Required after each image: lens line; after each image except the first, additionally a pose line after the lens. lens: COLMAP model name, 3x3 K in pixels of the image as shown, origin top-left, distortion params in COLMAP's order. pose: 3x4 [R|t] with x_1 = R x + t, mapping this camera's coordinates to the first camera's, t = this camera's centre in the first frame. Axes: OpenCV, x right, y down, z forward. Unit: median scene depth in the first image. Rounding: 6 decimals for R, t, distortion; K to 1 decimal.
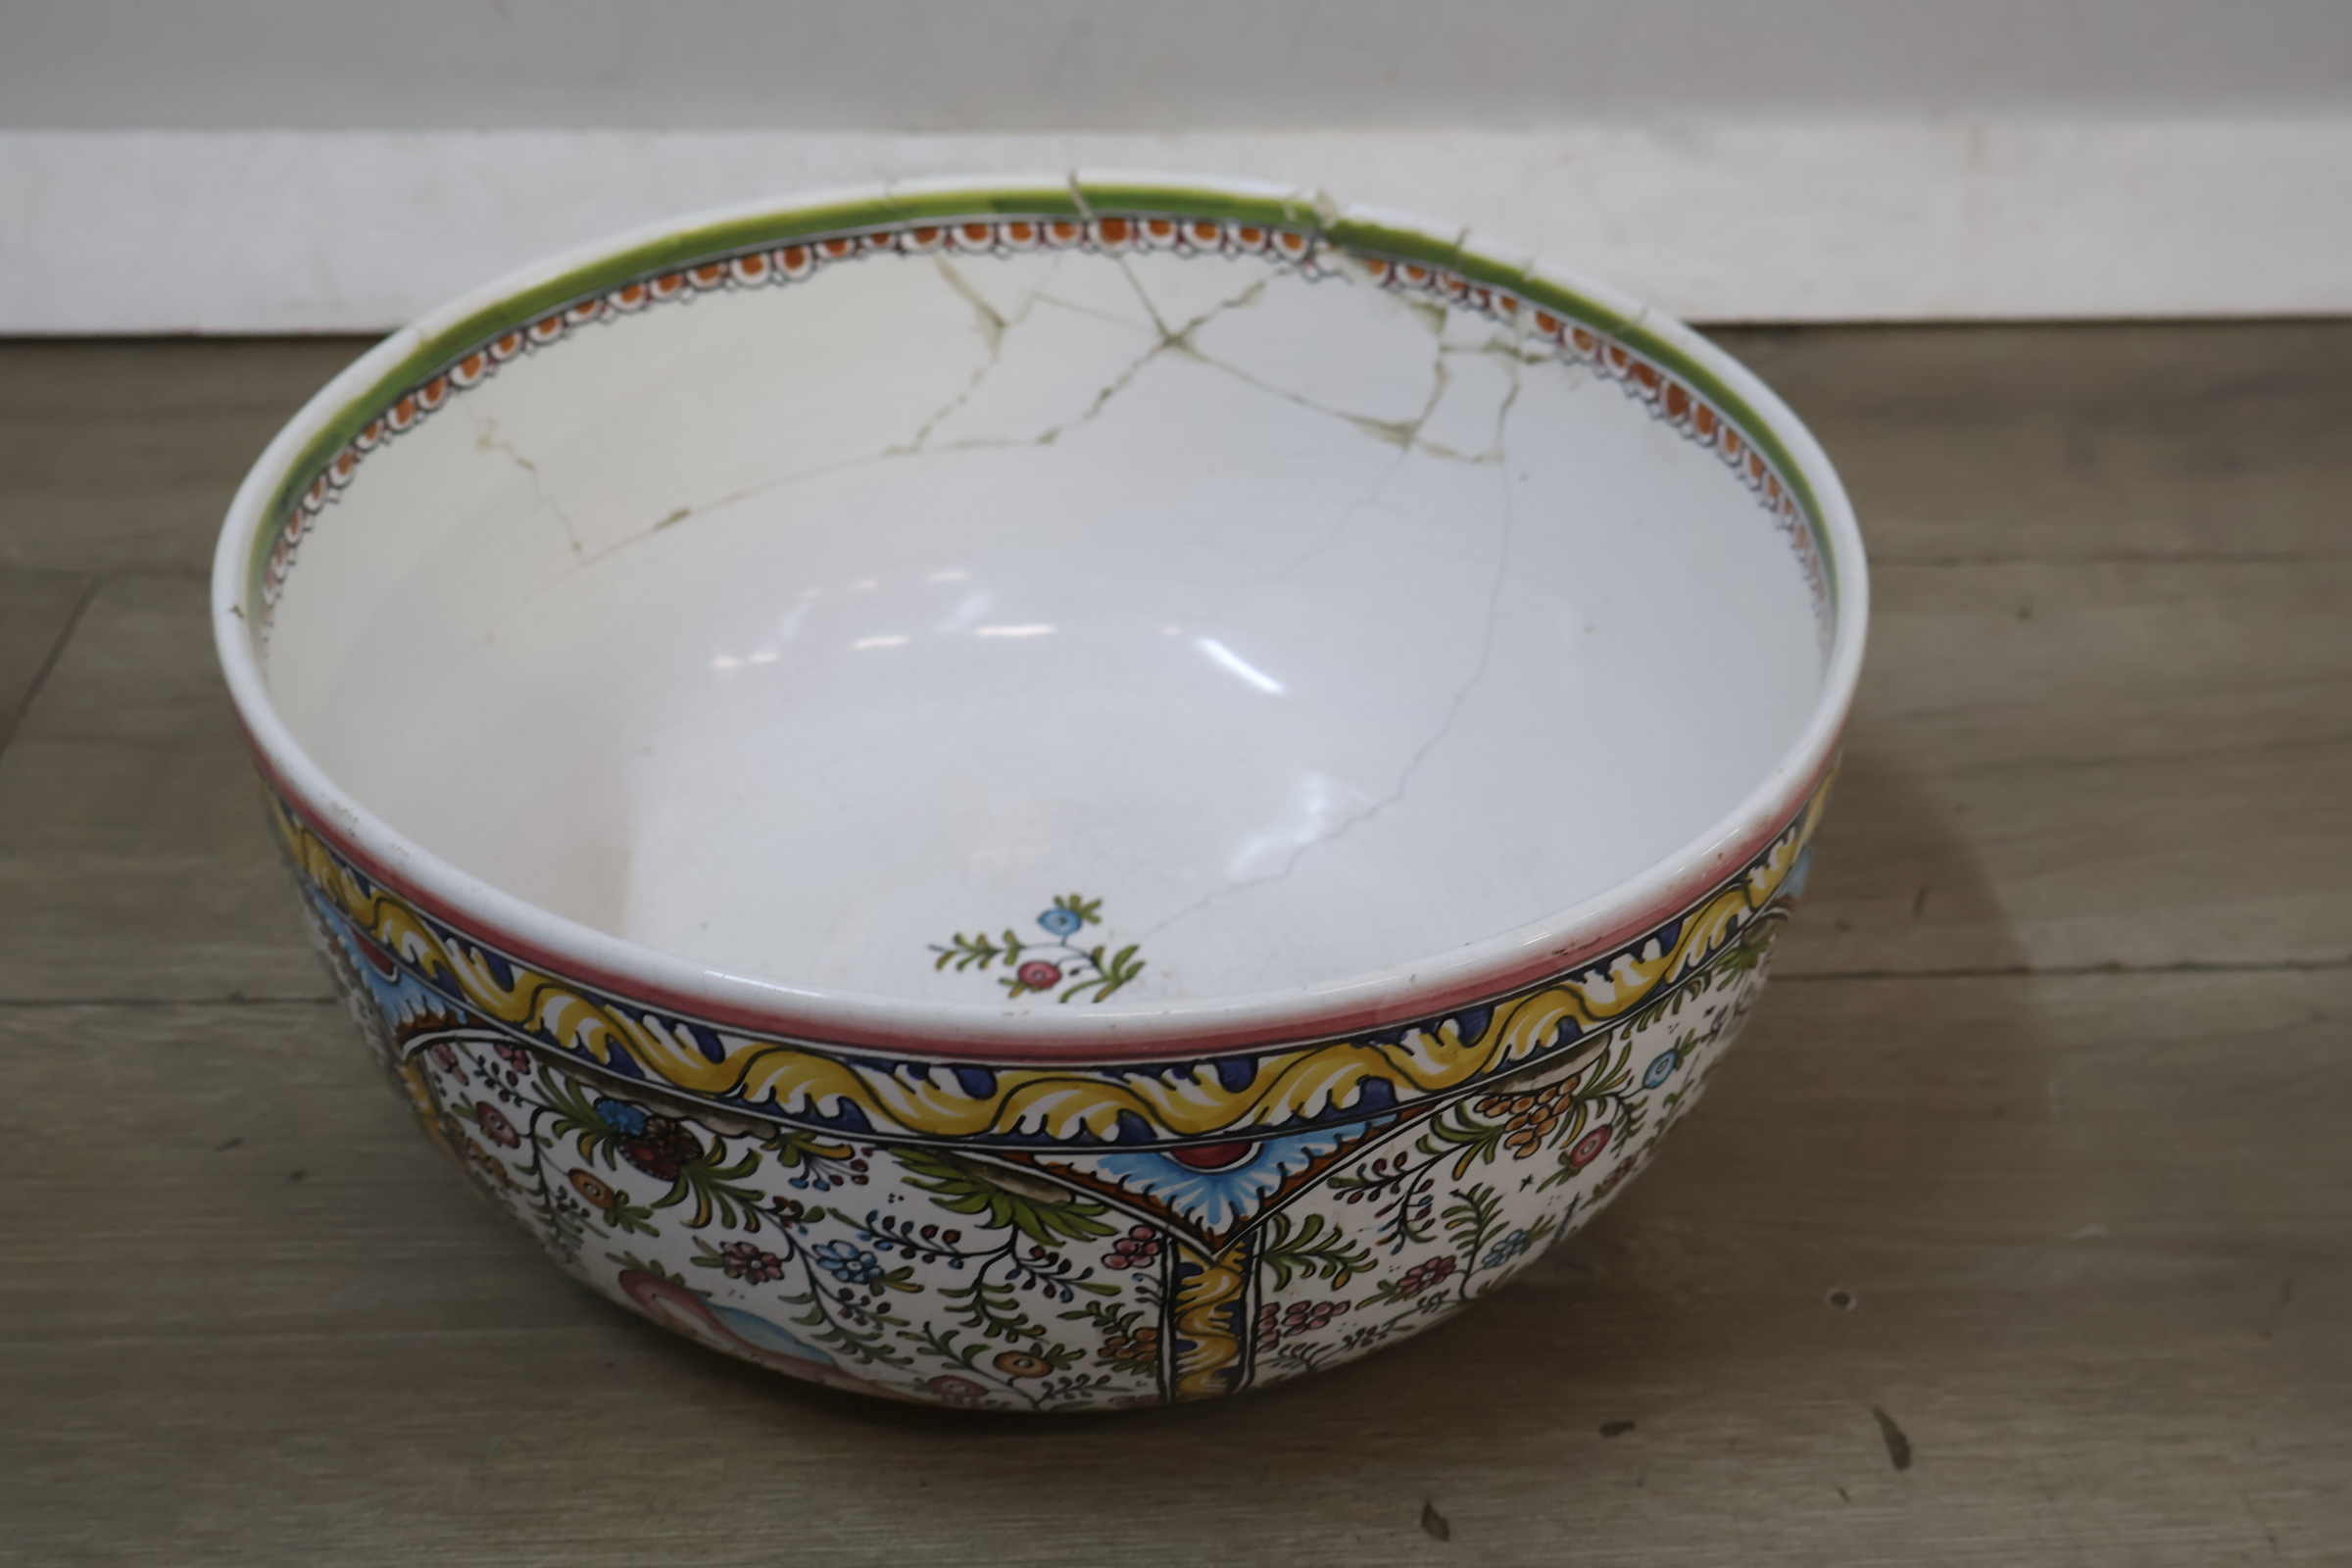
lens RADIAL K [[2454.2, 0, 1171.3], [0, 2454.2, 775.0], [0, 0, 1]] dist [0.007577, 0.003434]
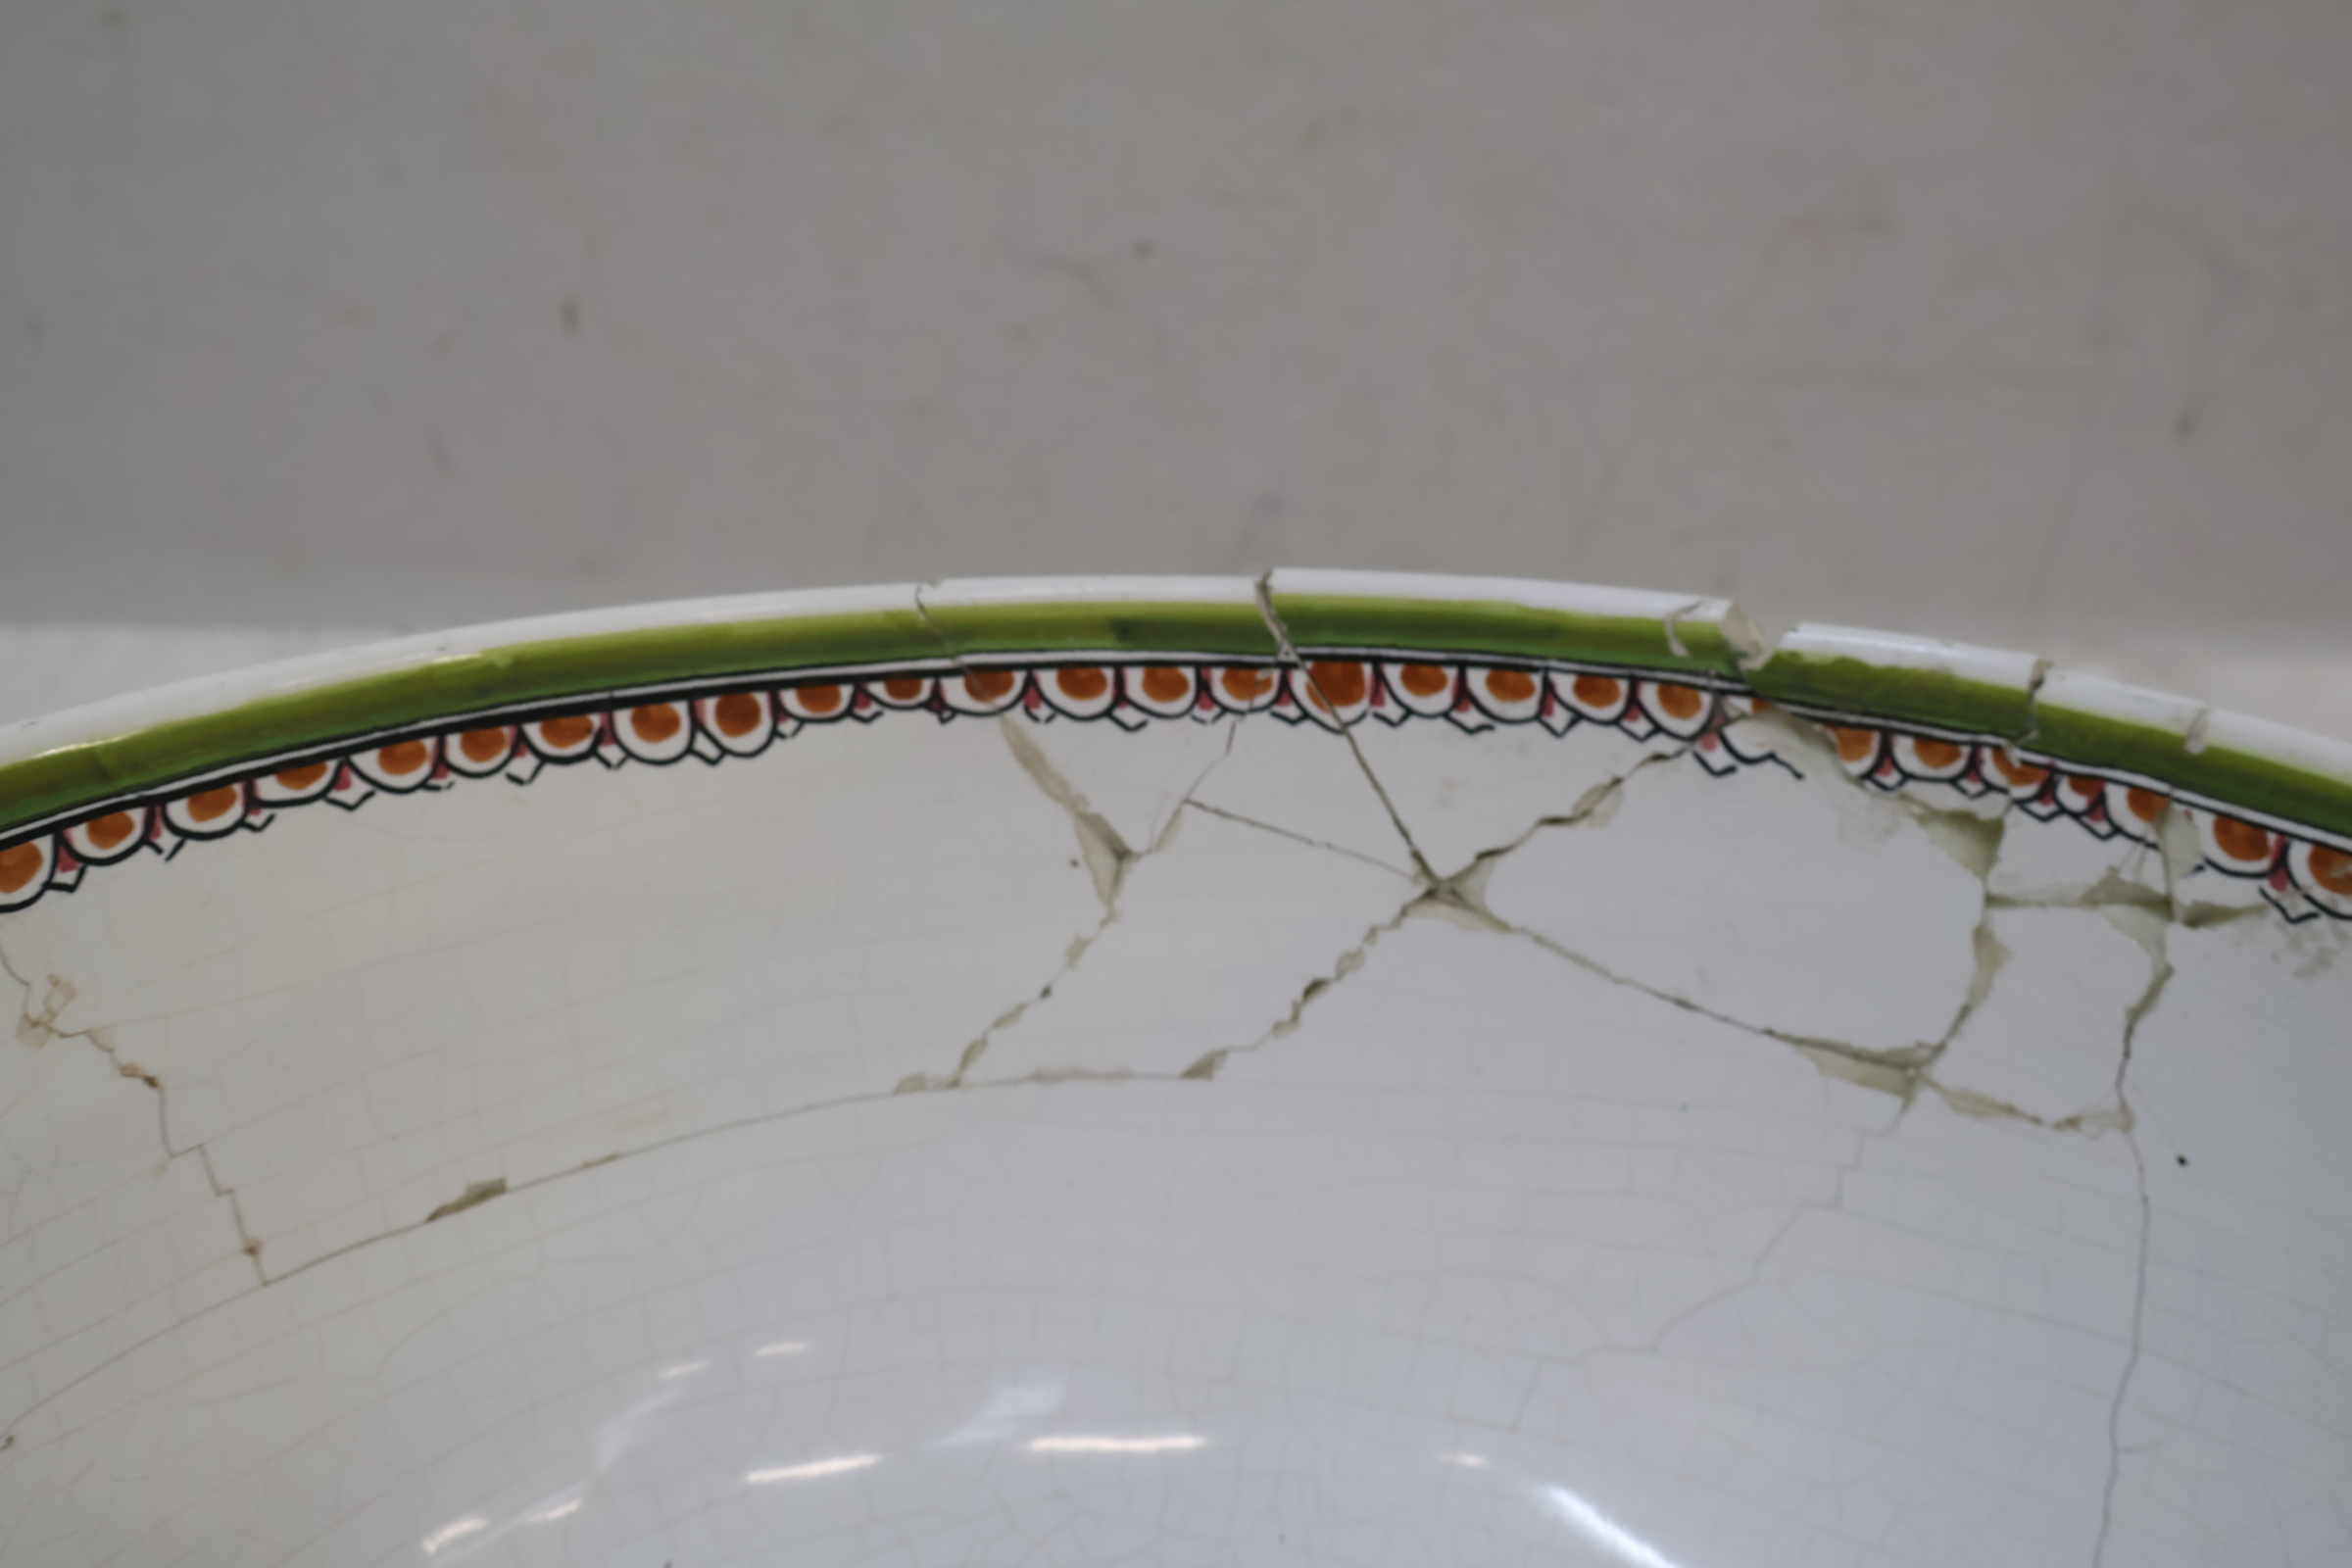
lens RADIAL K [[2454.2, 0, 1171.3], [0, 2454.2, 775.0], [0, 0, 1]] dist [0.007577, 0.003434]
pose [[0.997765, 0.016250, -0.064813, -0.024827], [-0.034060, 0.958192, -0.284093, -0.048821], [0.057487, 0.285665, 0.956604, 0.494544]]
